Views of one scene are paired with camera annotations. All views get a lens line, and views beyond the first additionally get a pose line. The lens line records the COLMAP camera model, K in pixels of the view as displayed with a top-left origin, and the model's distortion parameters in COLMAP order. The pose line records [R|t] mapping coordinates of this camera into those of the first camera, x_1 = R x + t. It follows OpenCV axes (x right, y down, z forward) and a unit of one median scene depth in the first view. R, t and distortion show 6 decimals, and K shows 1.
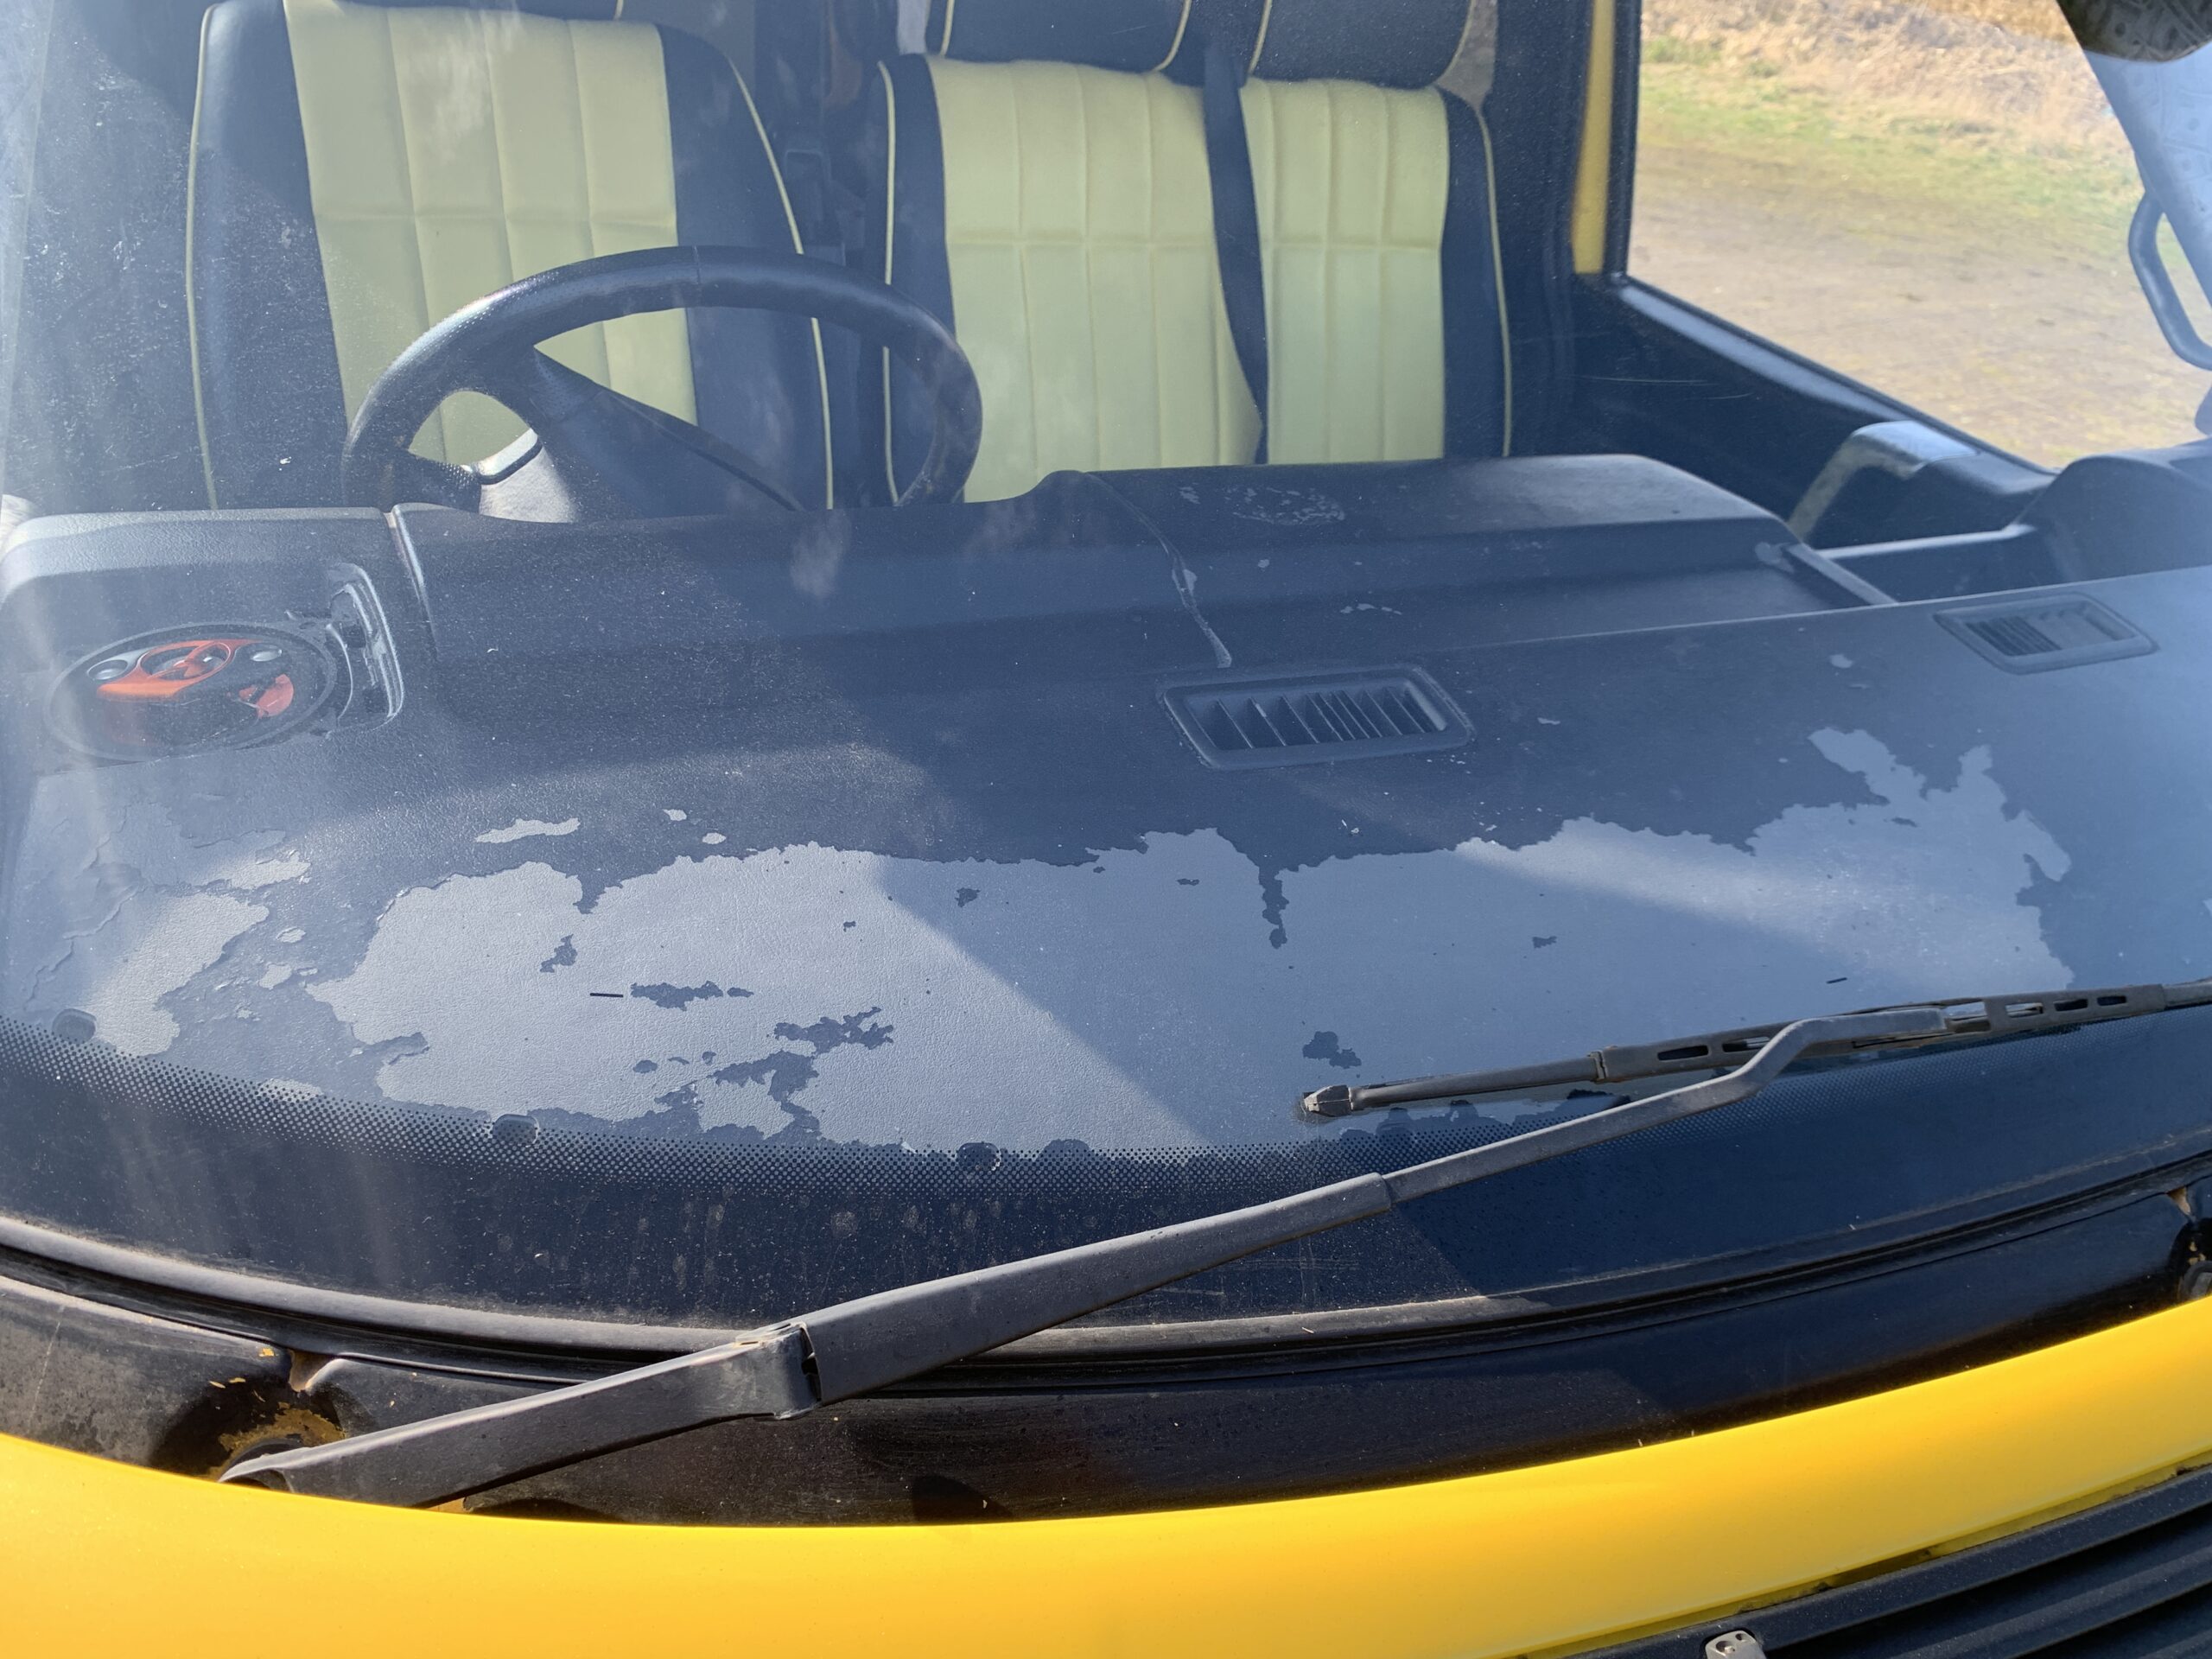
lens RADIAL K [[1700.7, 0, 1107.6], [0, 1700.7, 843.5], [0, 0, 1]] dist [0.013603, -0.015514]
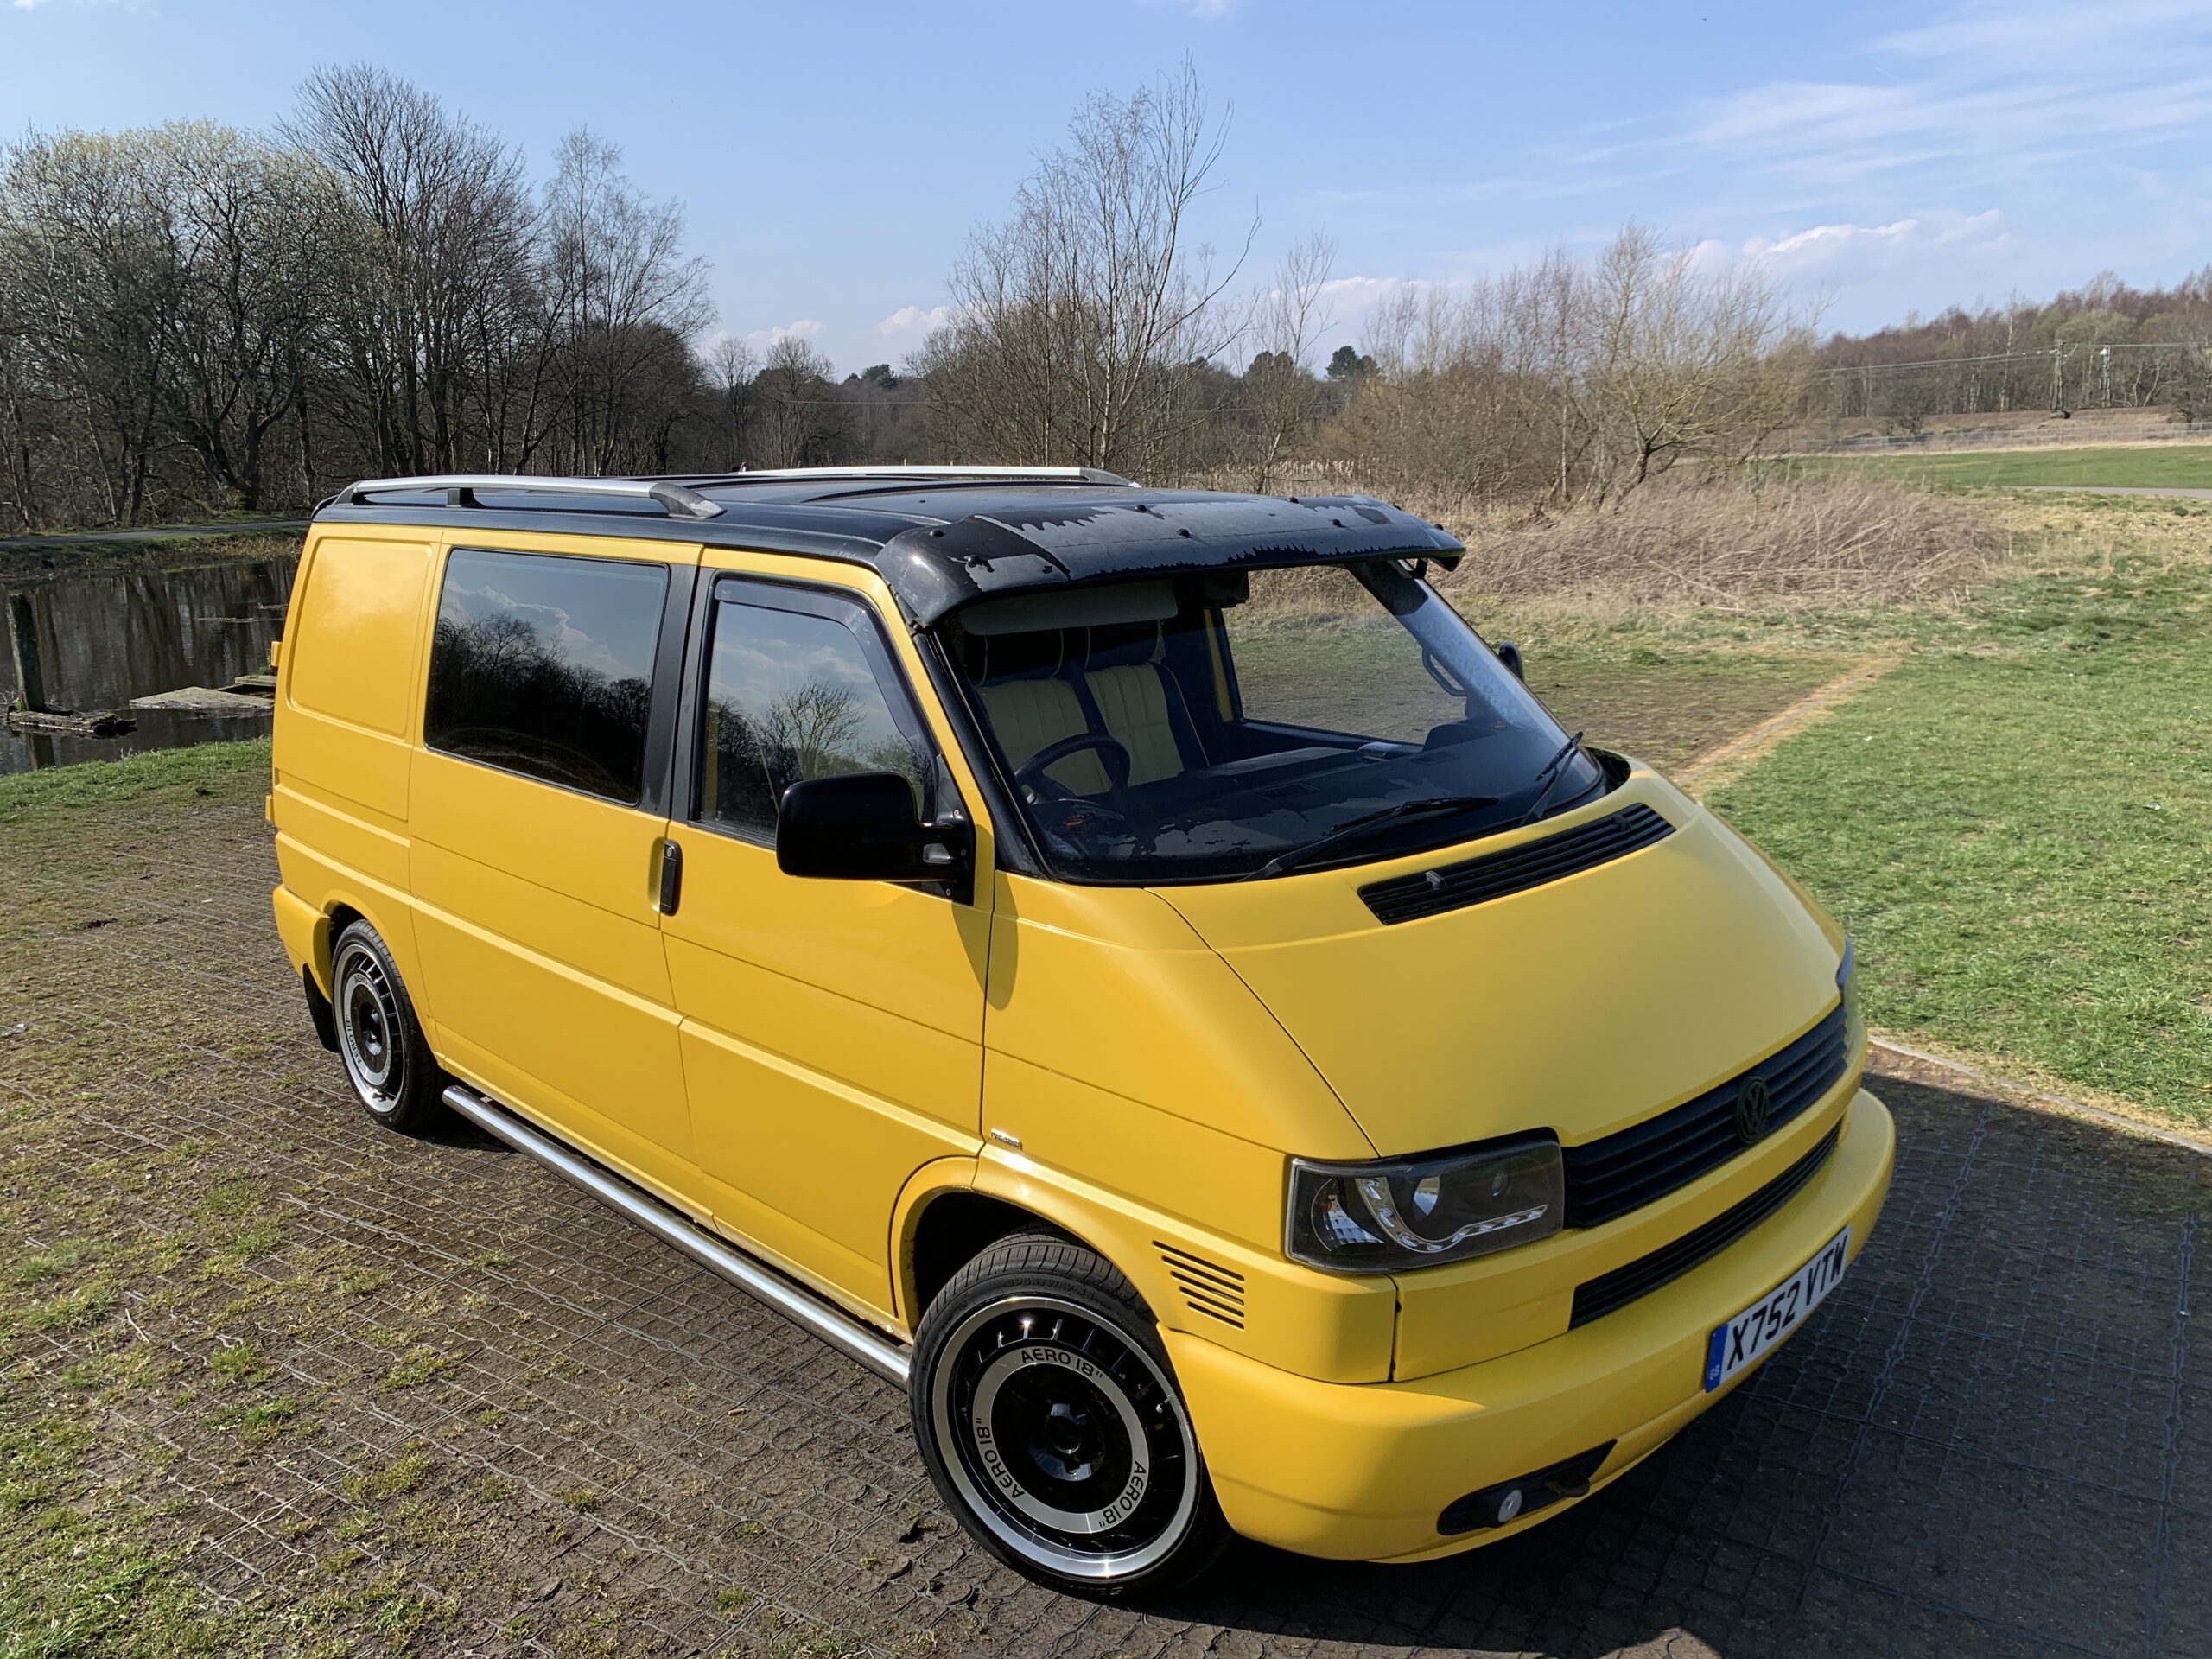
lens RADIAL K [[1700.7, 0, 1116.2], [0, 1700.7, 808.0], [0, 0, 1]] dist [0.013603, -0.015514]
pose [[0.932073, -0.207343, 0.297067, -0.624633], [0.293564, 0.912781, -0.283992, 0.419683], [-0.212274, 0.351909, 0.911647, -1.124897]]
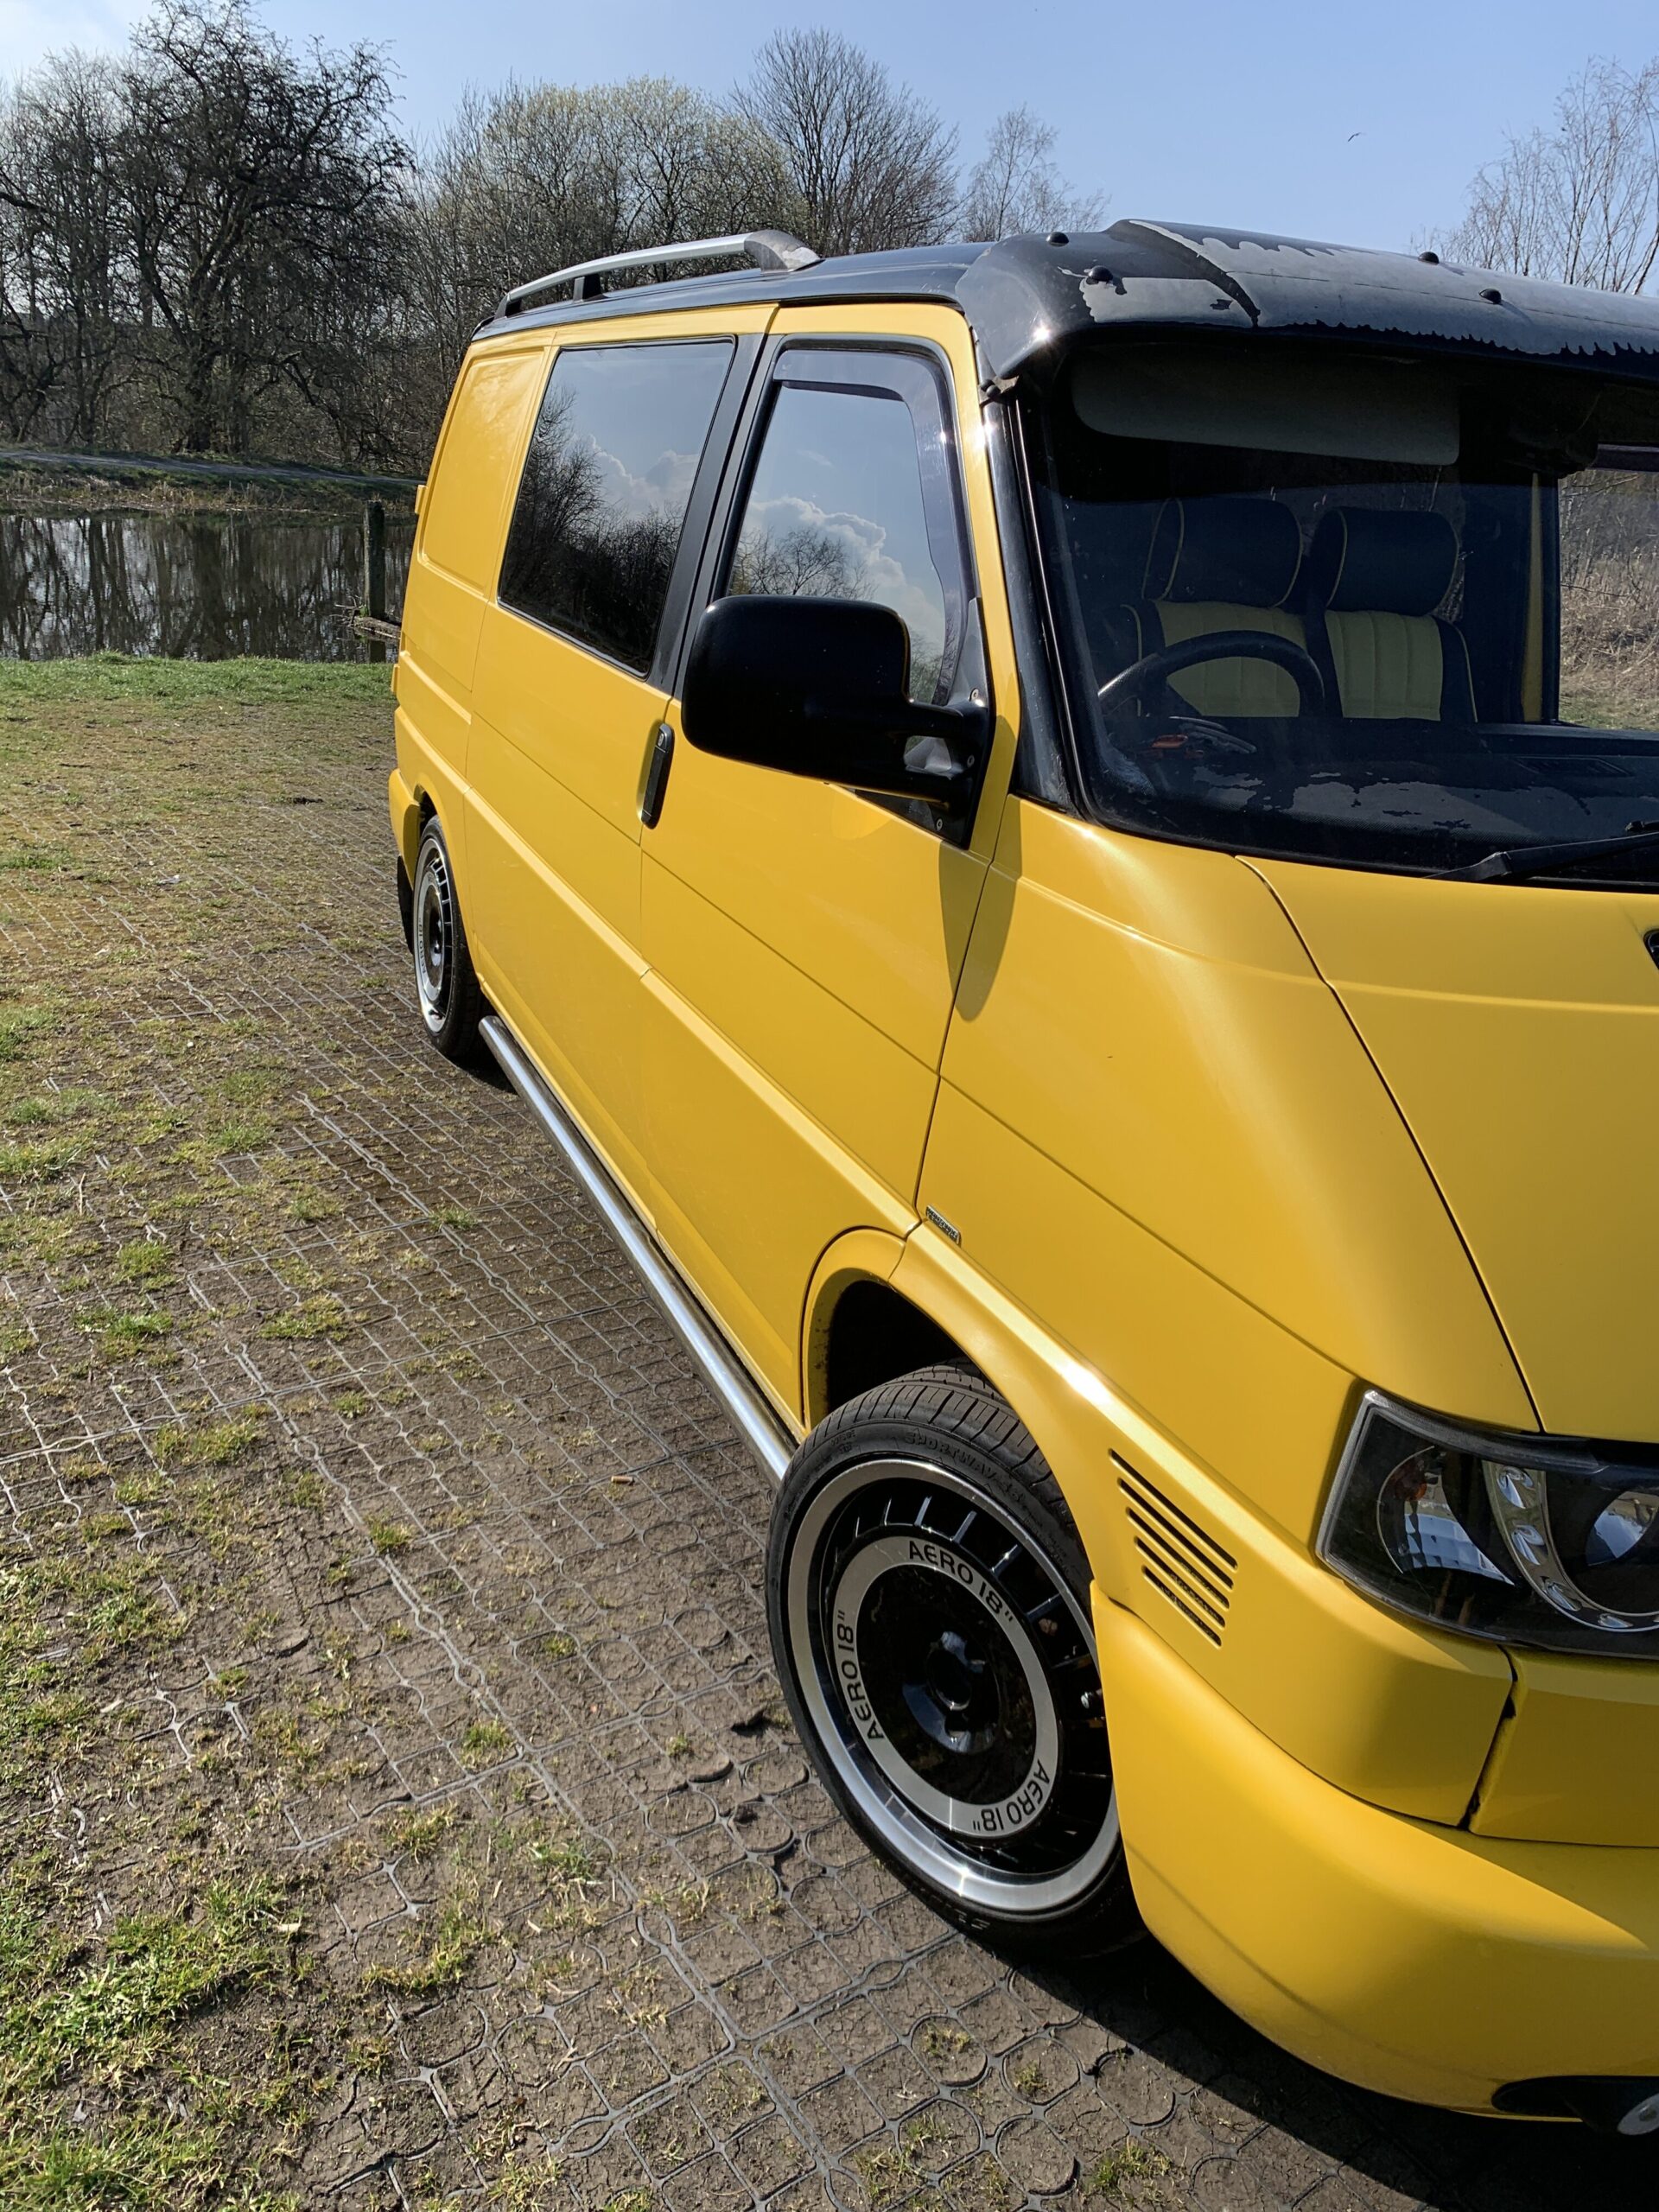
lens RADIAL K [[1700.7, 0, 845.8], [0, 1700.7, 1108.8], [0, 0, 1]] dist [0.013603, -0.015514]
pose [[0.998987, -0.028479, -0.034837, -0.343796], [0.020859, 0.979108, -0.202270, 0.357988], [0.039869, 0.201338, 0.978710, -0.558181]]
